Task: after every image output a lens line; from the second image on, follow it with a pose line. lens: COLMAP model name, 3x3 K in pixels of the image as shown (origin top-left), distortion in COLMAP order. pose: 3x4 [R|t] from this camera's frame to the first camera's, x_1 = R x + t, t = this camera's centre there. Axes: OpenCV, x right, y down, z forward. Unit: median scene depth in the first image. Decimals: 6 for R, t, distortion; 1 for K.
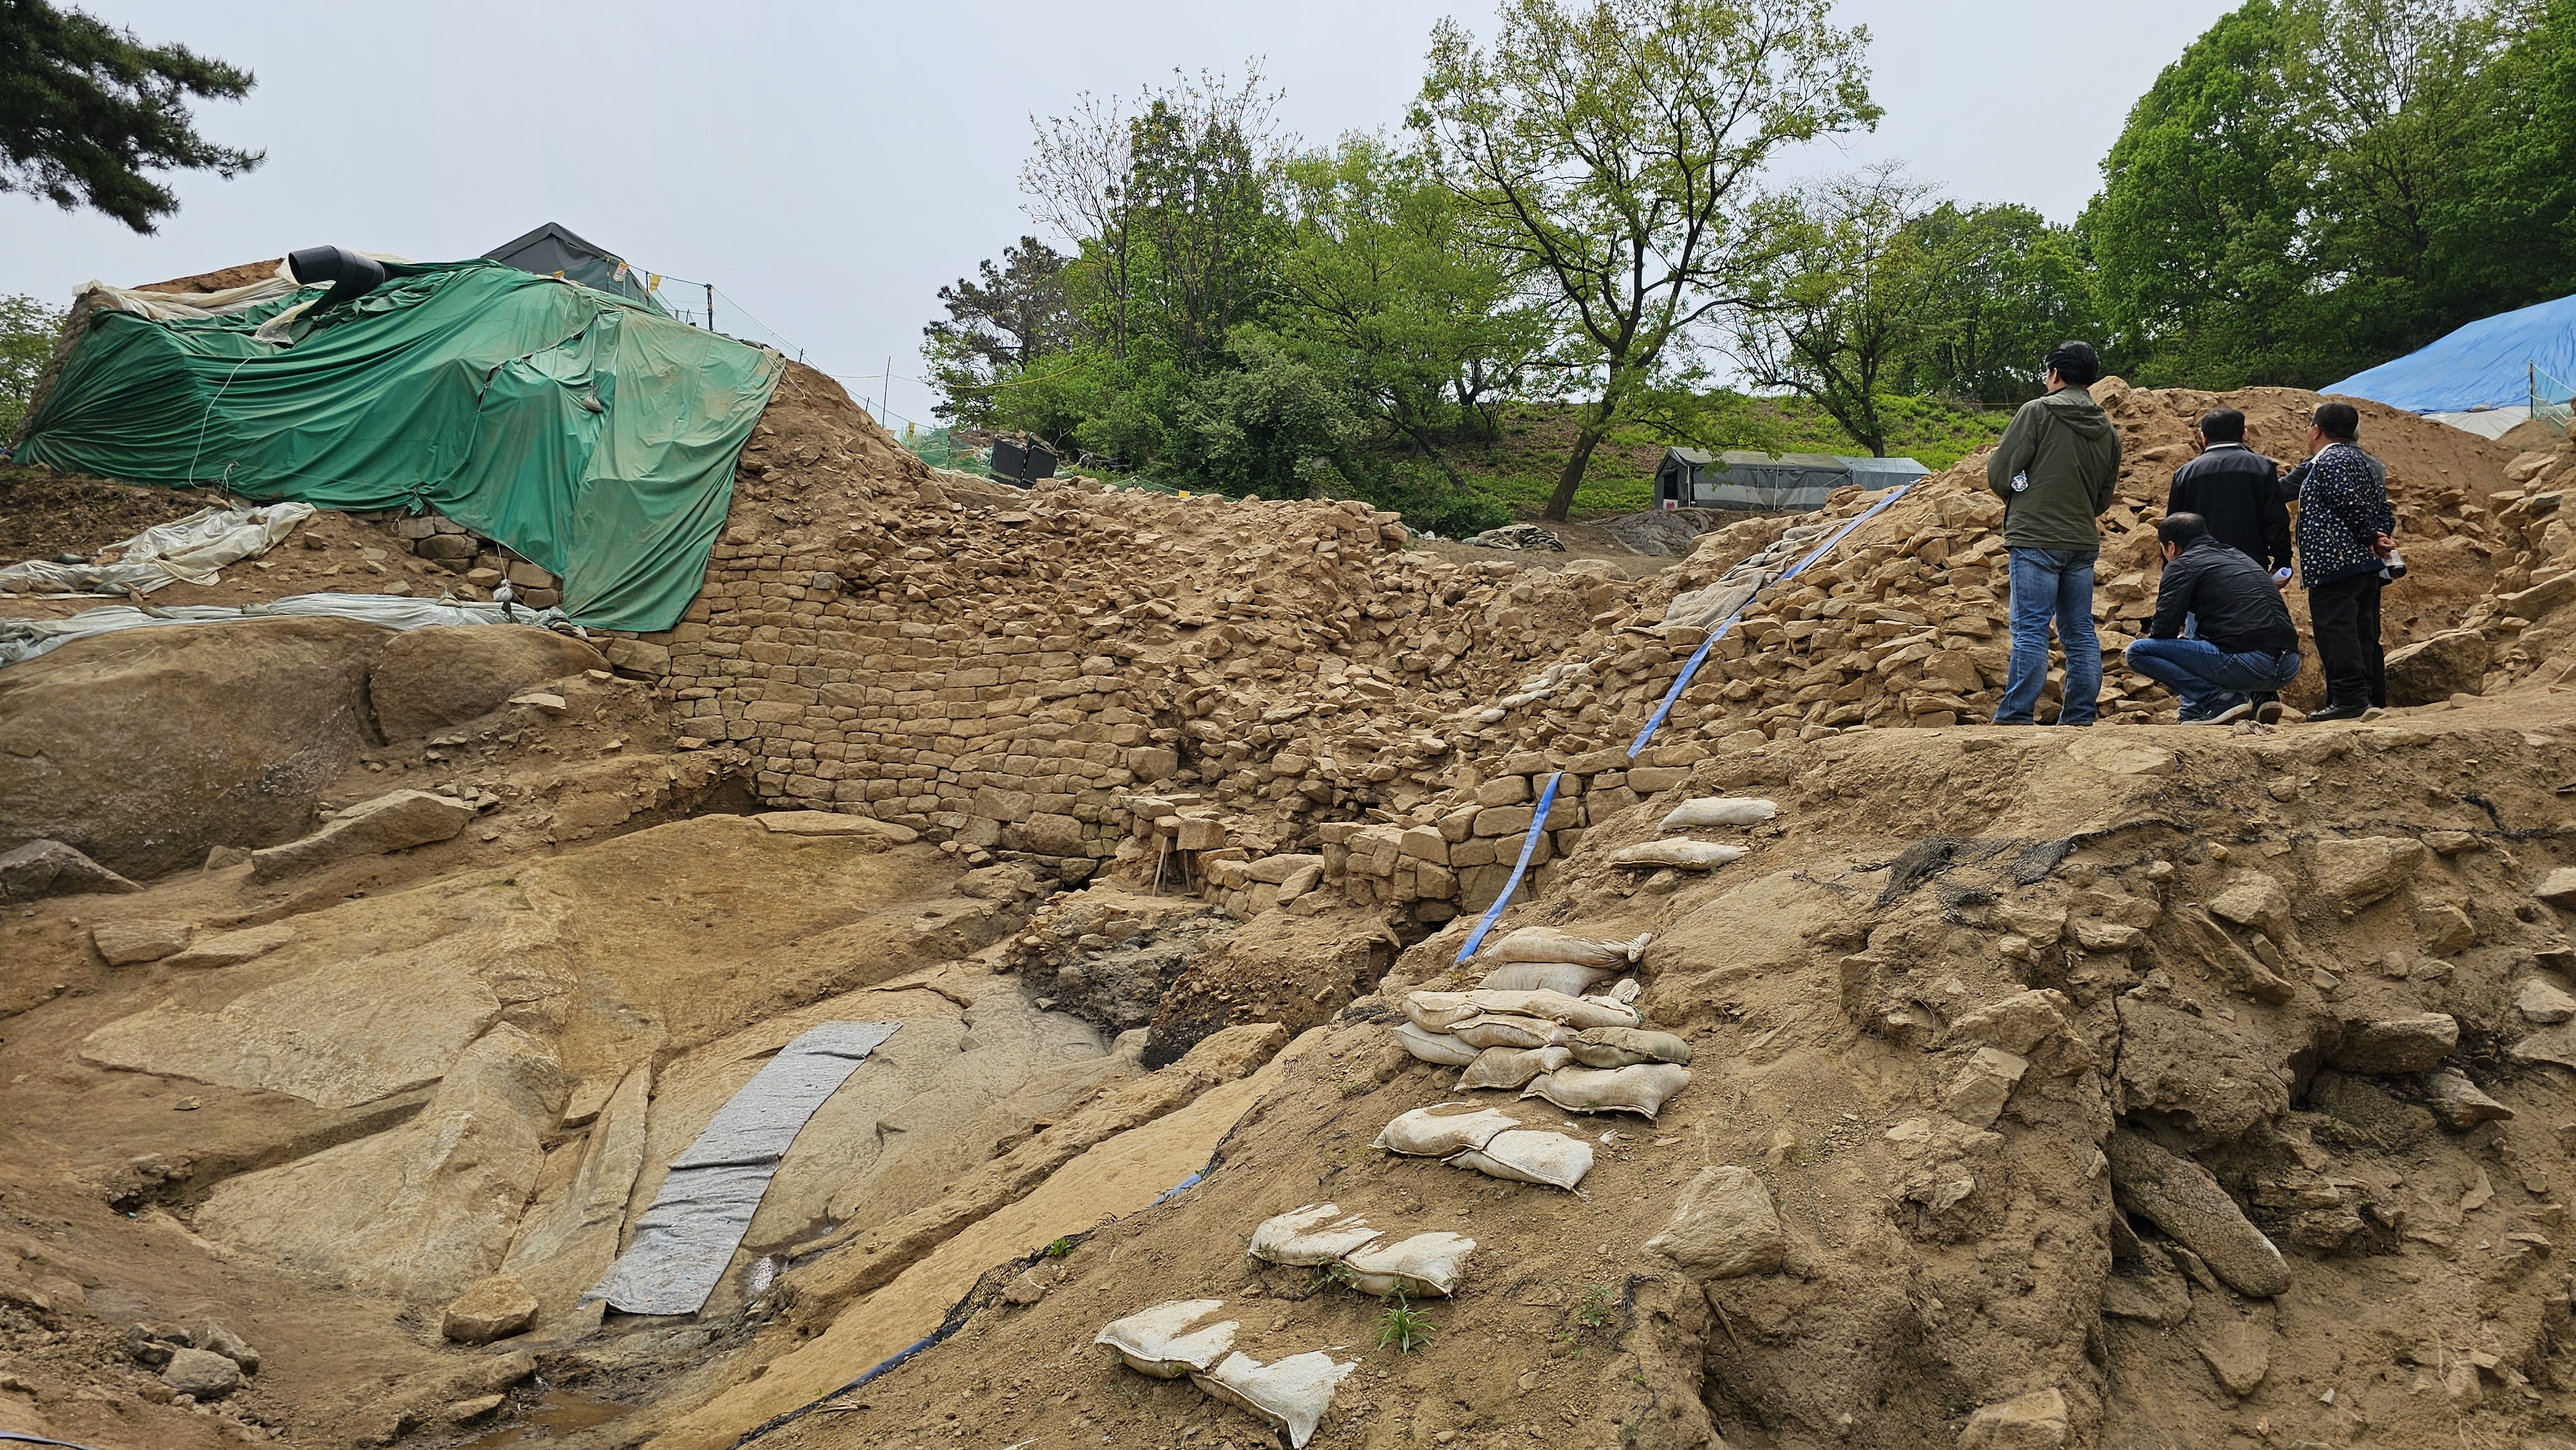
lens RADIAL K [[1720.2, 0, 1273.6], [0, 1720.2, 701.8], [0, 0, 1]] dist [0.071389, -0.068665]
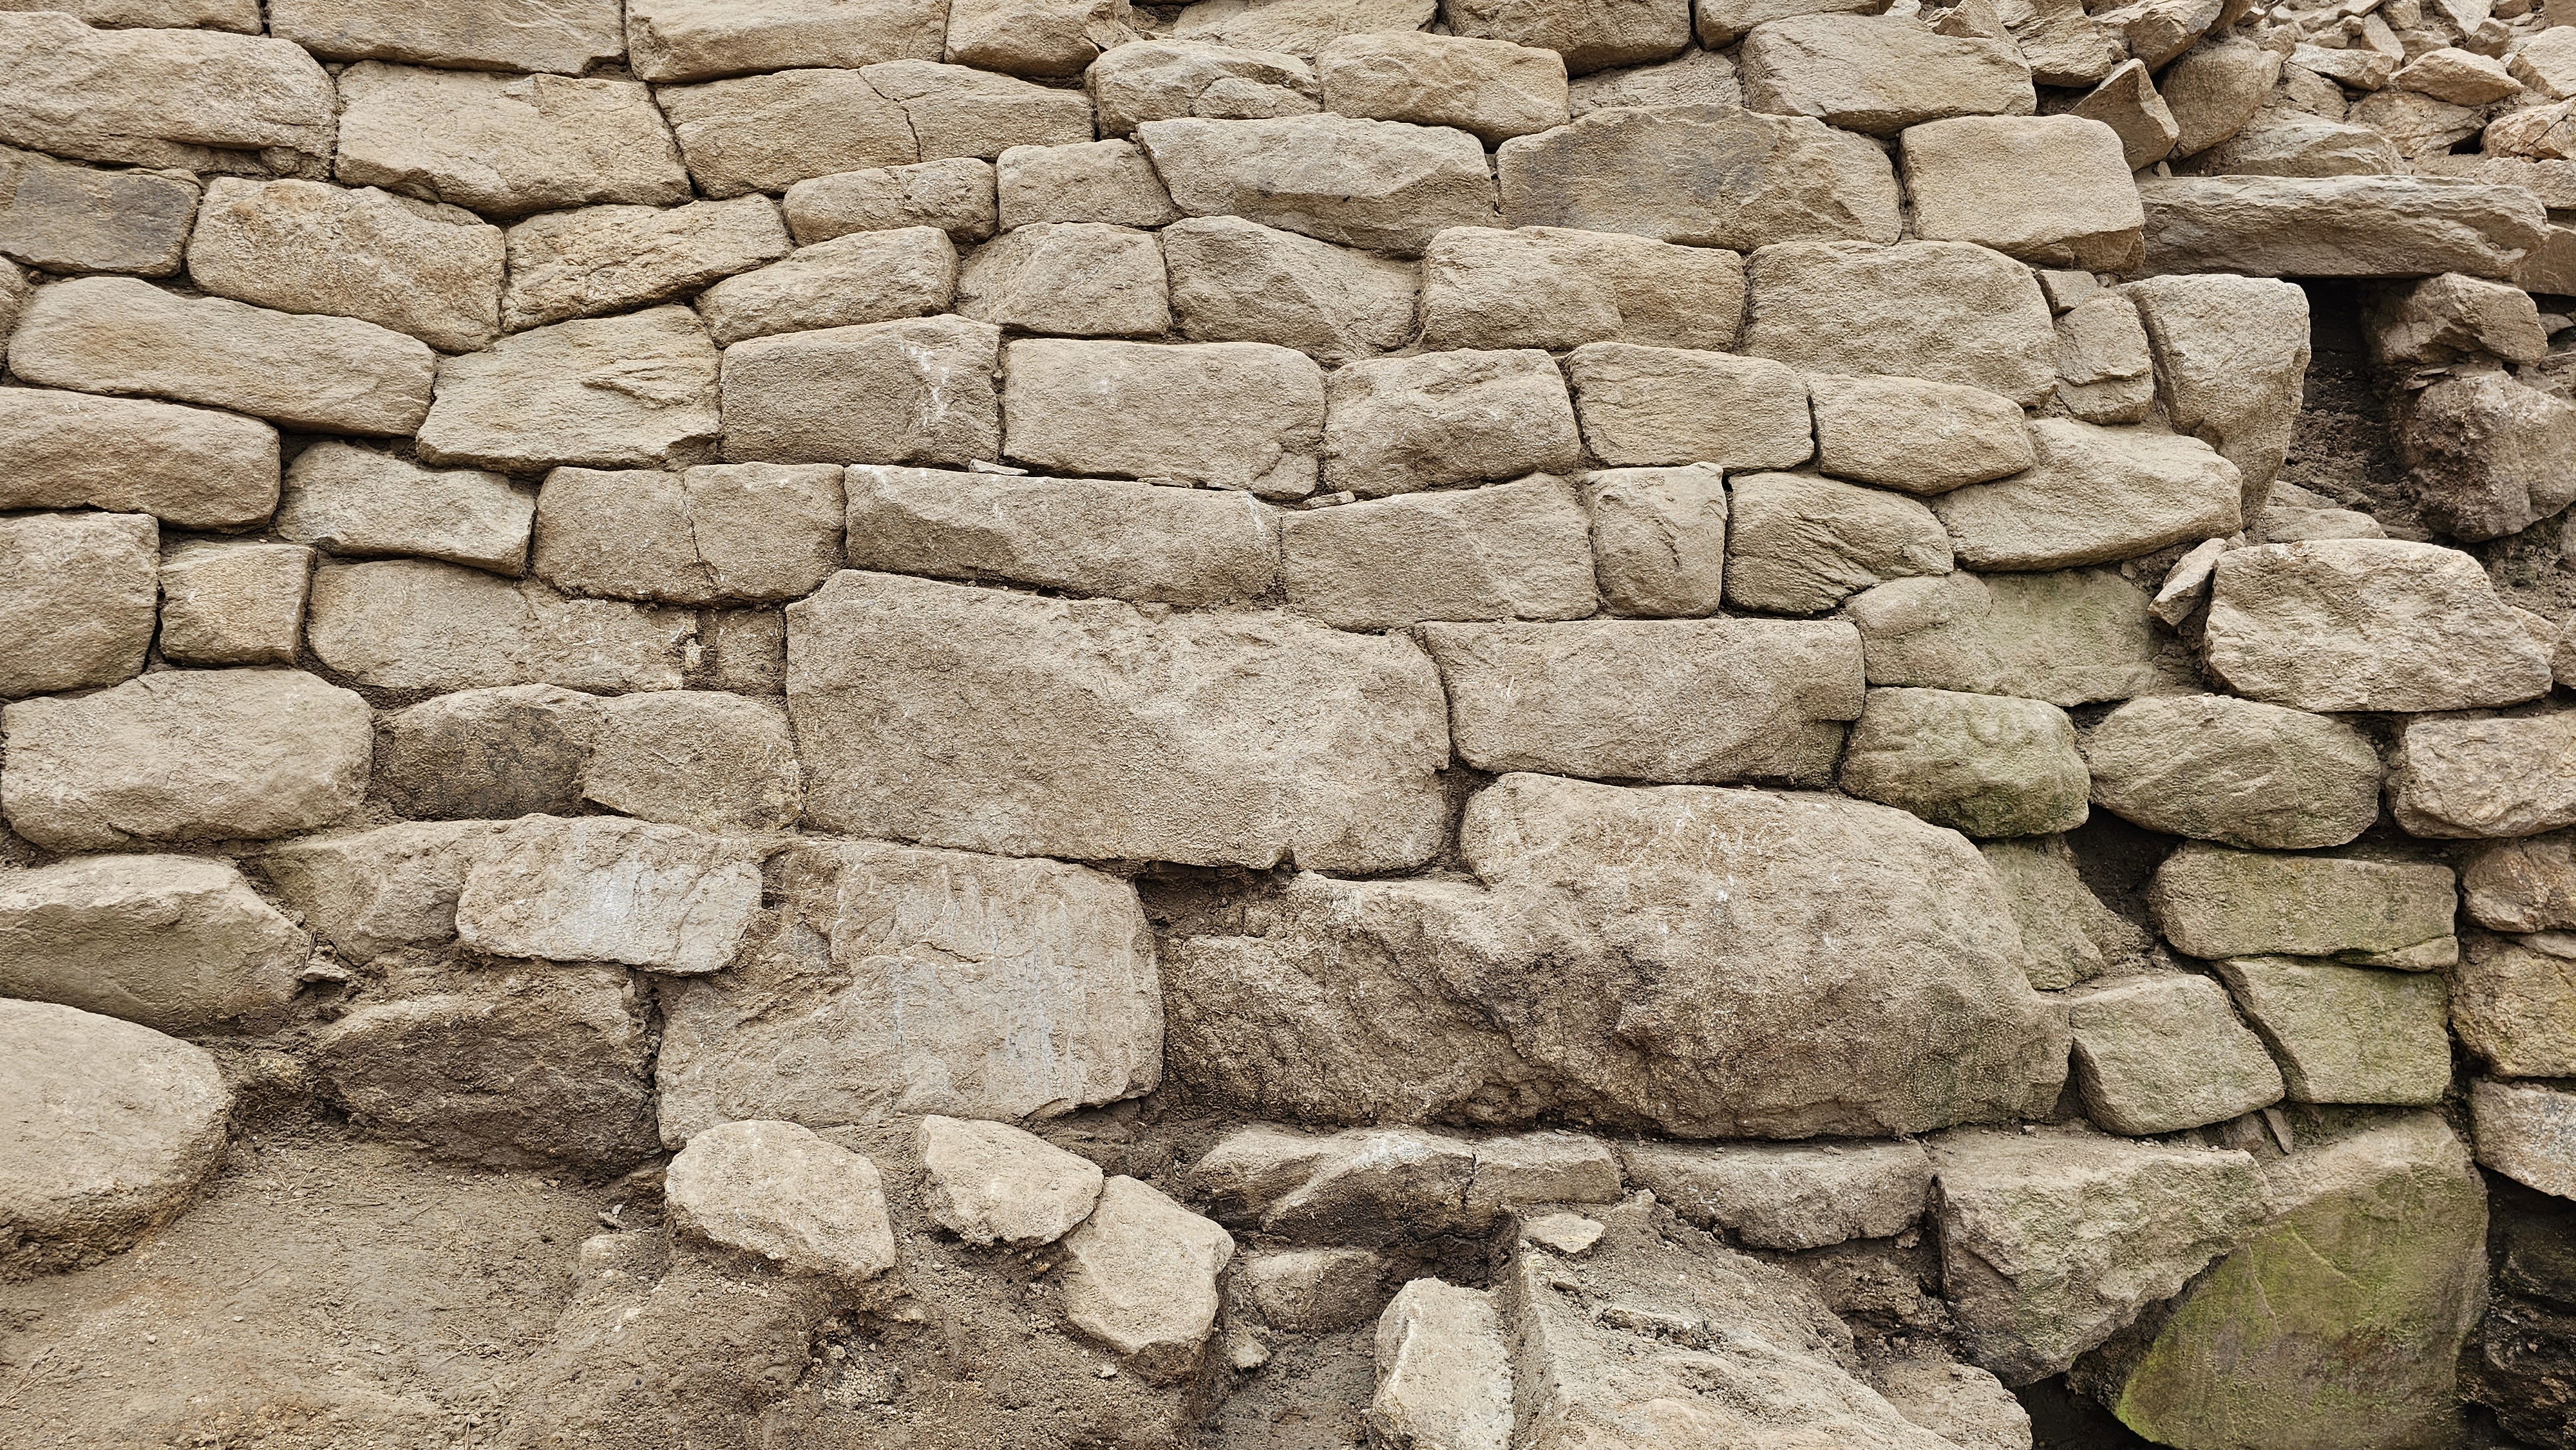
lens RADIAL K [[1720.2, 0, 1261.8], [0, 1720.2, 734.8], [0, 0, 1]] dist [0.071389, -0.068665]
pose [[0.808418, -0.043313, 0.587014, -0.209860], [0.003282, 0.997605, 0.069089, 0.050043], [-0.588600, -0.053926, 0.806624, 0.864454]]
